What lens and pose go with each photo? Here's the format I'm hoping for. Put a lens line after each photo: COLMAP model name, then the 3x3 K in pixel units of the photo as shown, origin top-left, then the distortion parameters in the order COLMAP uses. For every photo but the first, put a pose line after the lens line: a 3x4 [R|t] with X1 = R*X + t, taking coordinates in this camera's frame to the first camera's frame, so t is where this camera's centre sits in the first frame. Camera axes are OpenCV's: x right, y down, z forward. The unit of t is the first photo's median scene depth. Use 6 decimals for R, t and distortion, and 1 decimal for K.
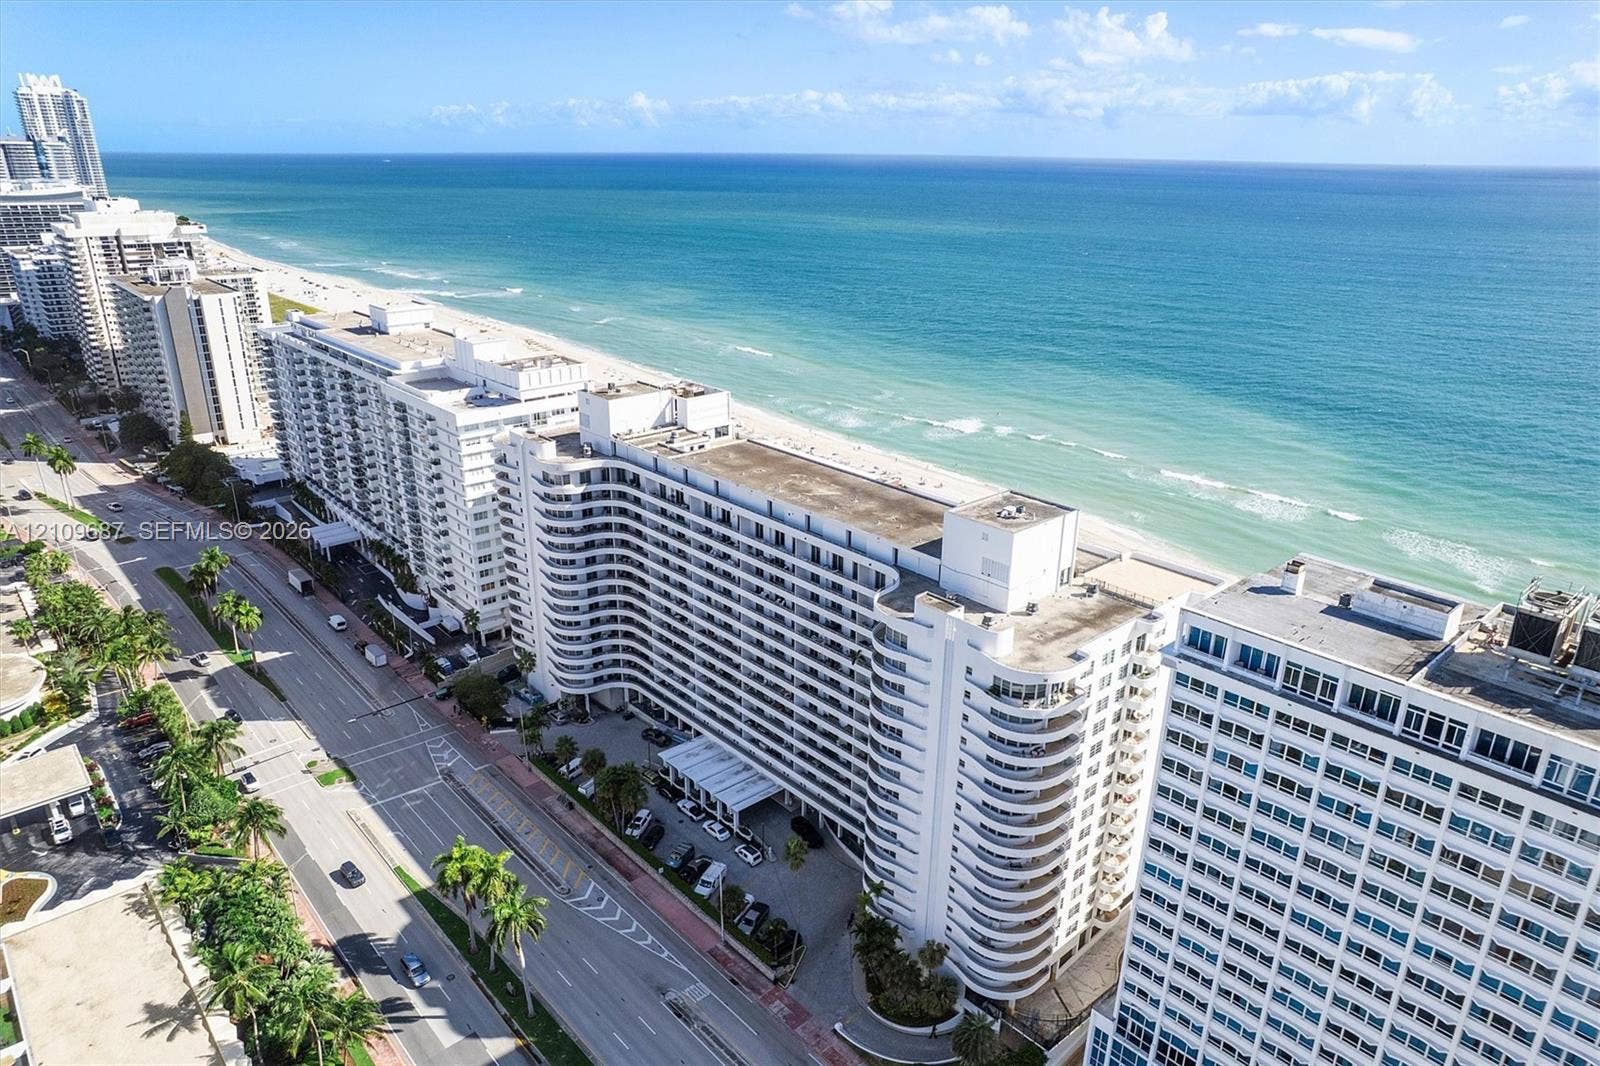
lens RADIAL K [[1030.0, 0, 796.7], [0, 1030.0, 539.6], [0, 0, 1]] dist [-0.042905, 0.032766]
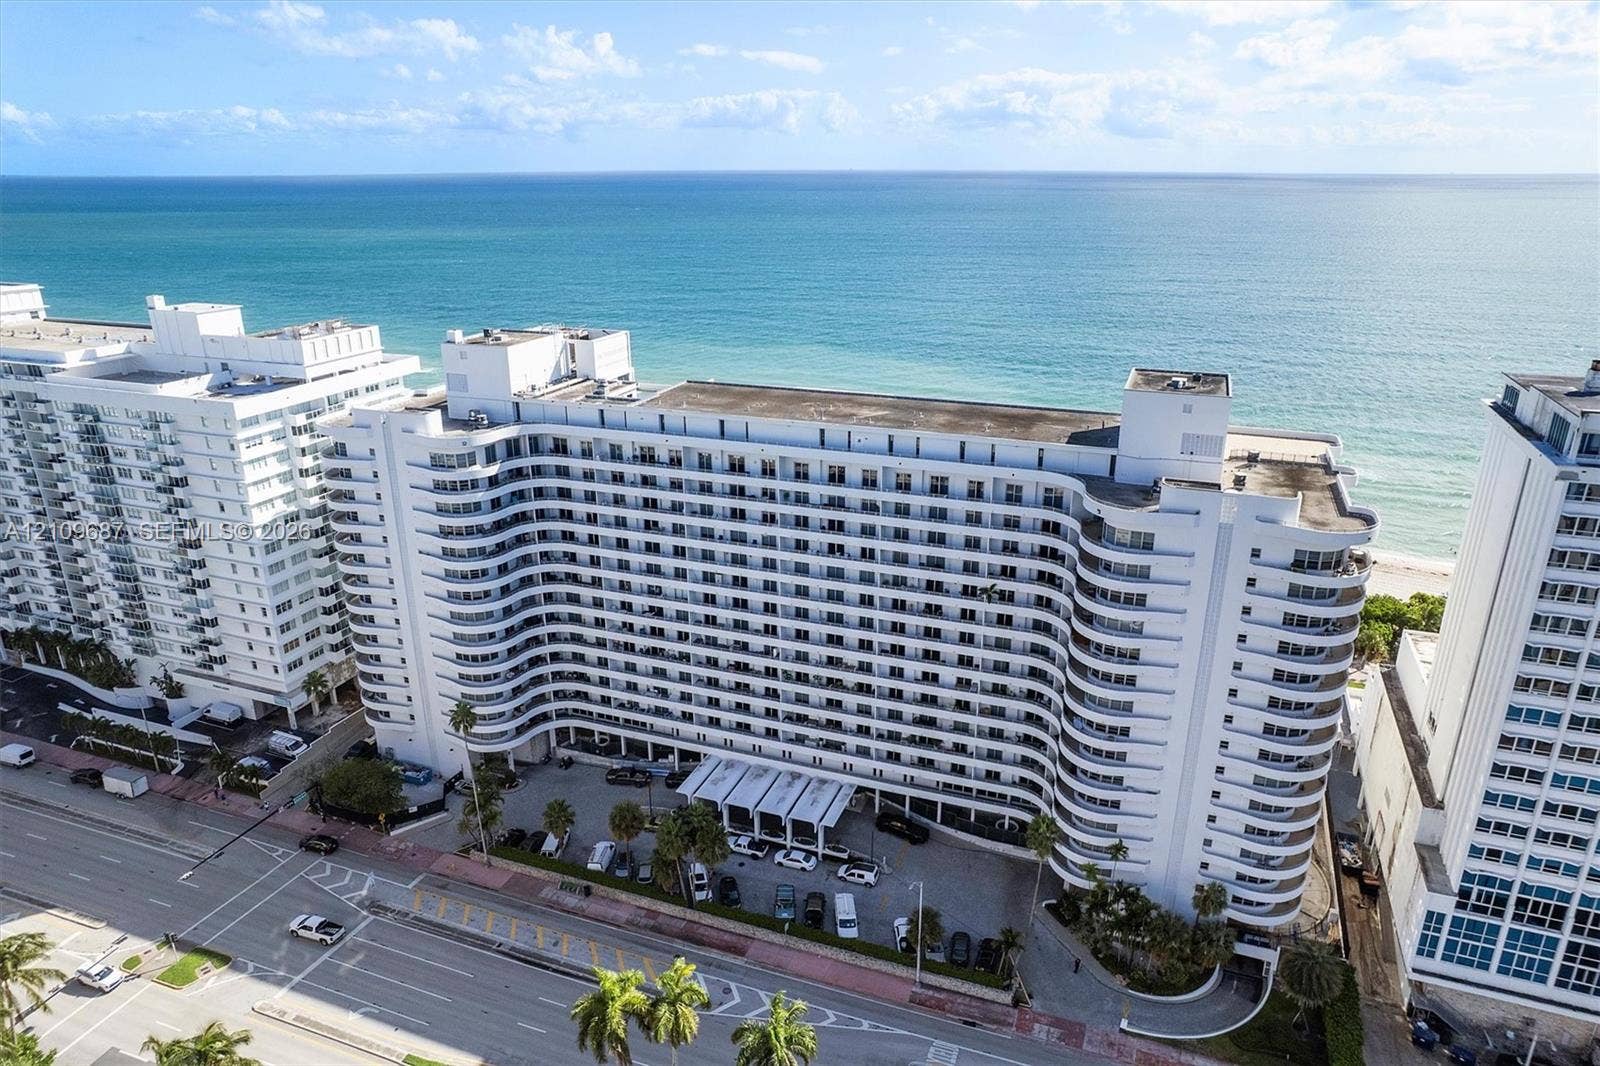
lens RADIAL K [[1030.0, 0, 787.3], [0, 1030.0, 538.1], [0, 0, 1]] dist [-0.042905, 0.032766]
pose [[0.890641, -0.166391, 0.423171, -0.262173], [0.172546, 0.984708, 0.024032, 0.013830], [-0.420698, 0.051613, 0.905731, 0.192189]]
